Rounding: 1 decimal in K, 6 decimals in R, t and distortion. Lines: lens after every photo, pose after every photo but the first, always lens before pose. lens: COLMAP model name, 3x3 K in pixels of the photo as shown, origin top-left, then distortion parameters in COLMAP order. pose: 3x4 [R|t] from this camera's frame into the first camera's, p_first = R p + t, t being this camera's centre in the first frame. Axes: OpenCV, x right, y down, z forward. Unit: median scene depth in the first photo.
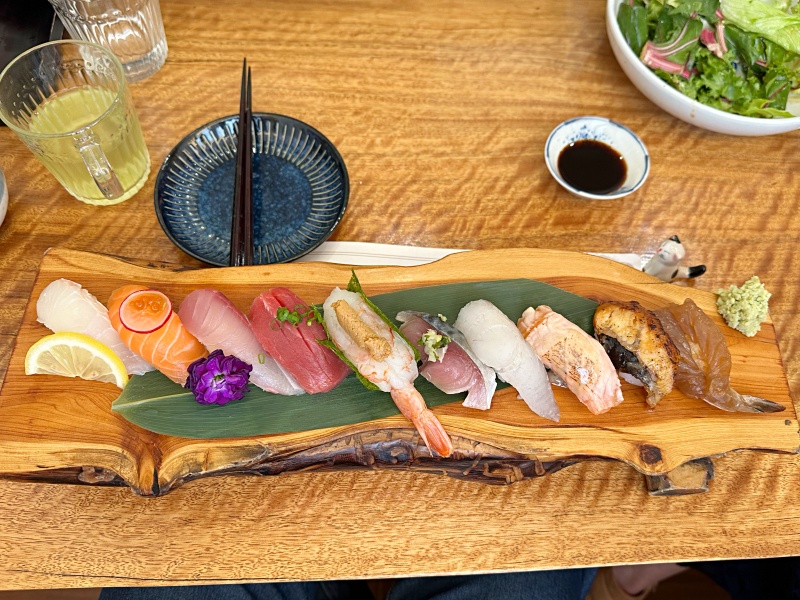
lens RADIAL K [[649.9, 0, 402.3], [0, 649.9, 300.4], [0, 0, 1]] dist [0.033780, -0.058440]
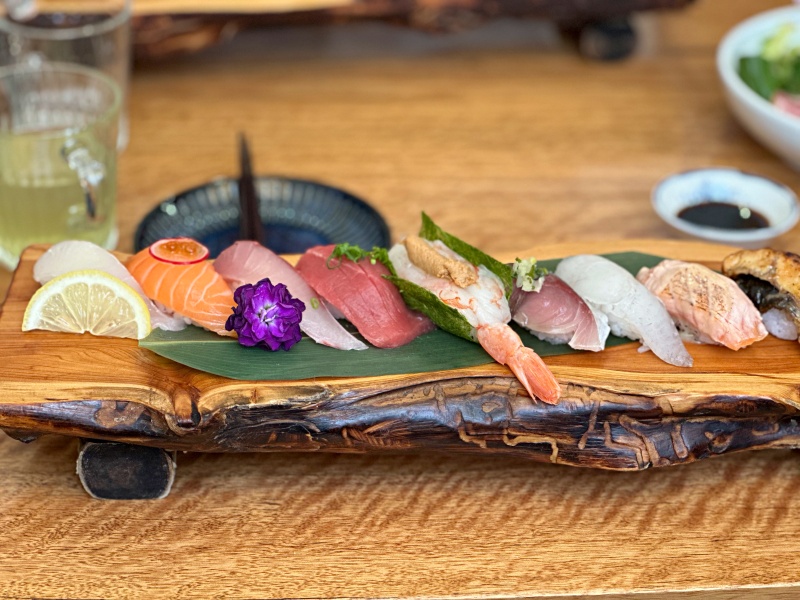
lens RADIAL K [[1809.9, 0, 400.5], [0, 1809.9, 300.1], [0, 0, 1]] dist [0.115571, 0.000000]
pose [[0.999227, -0.029471, 0.026006, -0.151993], [0.038857, 0.840235, -0.540828, 1.169702], [-0.005912, 0.541420, 0.840731, -0.805095]]
